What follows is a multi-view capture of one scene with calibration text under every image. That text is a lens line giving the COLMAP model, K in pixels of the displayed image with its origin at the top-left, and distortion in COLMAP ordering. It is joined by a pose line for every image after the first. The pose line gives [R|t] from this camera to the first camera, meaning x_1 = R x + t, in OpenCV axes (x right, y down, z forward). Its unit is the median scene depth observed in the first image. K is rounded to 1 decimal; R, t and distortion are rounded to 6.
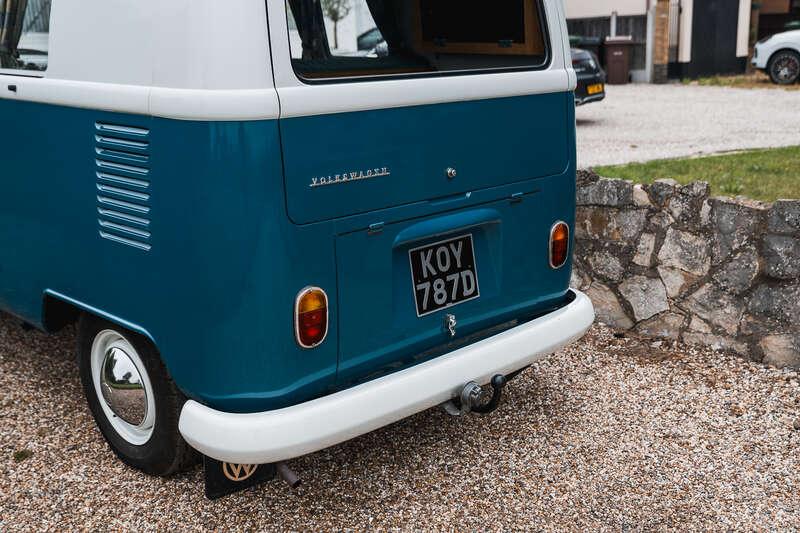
lens RADIAL K [[918.7, 0, 388.0], [0, 918.7, 266.0], [0, 0, 1]] dist [0.031114, 0.027414]
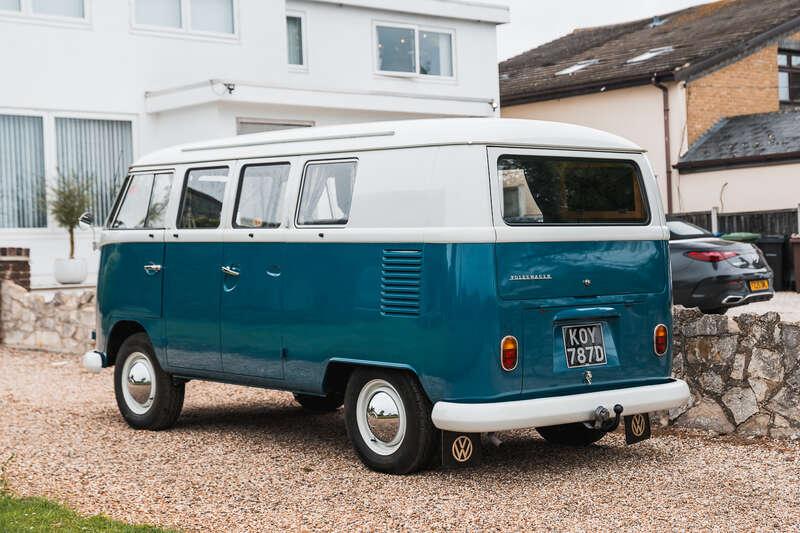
lens RADIAL K [[1528.8, 0, 400.0], [0, 1528.8, 266.5], [0, 0, 1]] dist [0.171326, 0.161526]
pose [[0.998106, 0.005407, -0.061285, -0.073412], [-0.019370, 0.973090, -0.229610, 0.375357], [0.058395, 0.230362, 0.971351, -1.260425]]
